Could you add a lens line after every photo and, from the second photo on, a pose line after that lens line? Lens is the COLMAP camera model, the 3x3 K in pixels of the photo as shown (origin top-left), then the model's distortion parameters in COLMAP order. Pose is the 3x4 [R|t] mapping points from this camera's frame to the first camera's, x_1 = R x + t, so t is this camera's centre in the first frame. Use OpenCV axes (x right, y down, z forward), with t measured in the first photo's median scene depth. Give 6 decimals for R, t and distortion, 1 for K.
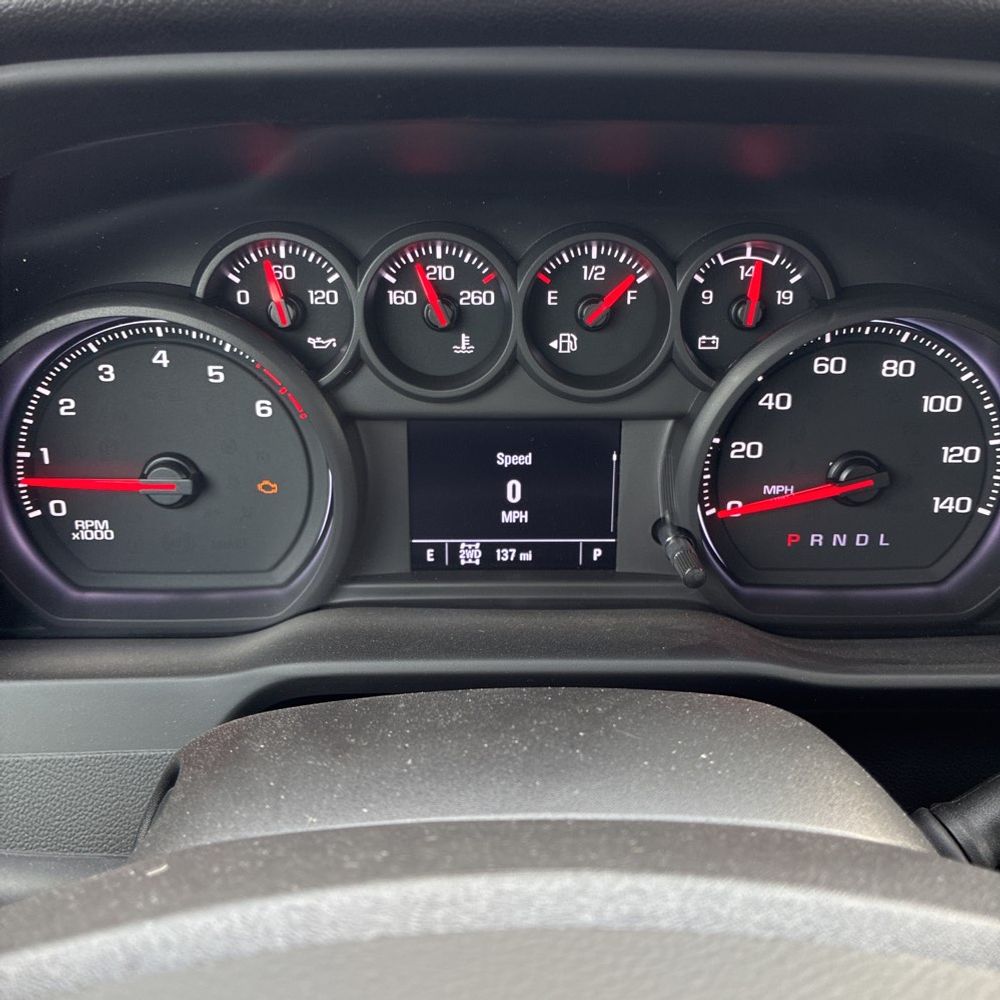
lens RADIAL K [[1010.8, 0, 499.4], [0, 1010.8, 499.9], [0, 0, 1]] dist [0.027030, 0.000000]
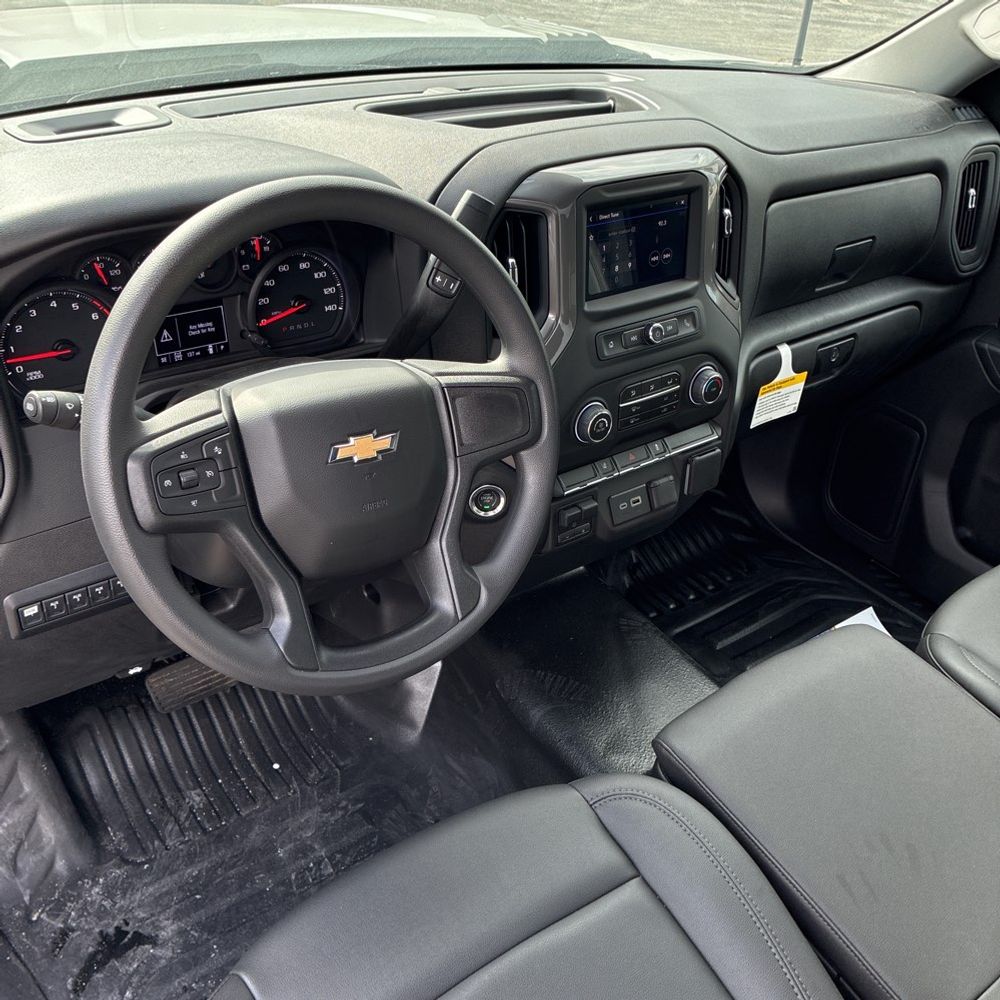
lens RADIAL K [[1010.8, 0, 497.7], [0, 1010.8, 502.1], [0, 0, 1]] dist [0.027030, 0.000000]
pose [[0.809551, -0.275889, 0.518182, -0.892833], [0.193287, 0.958737, 0.208477, 0.027484], [-0.554317, -0.068615, 0.829473, -1.854972]]
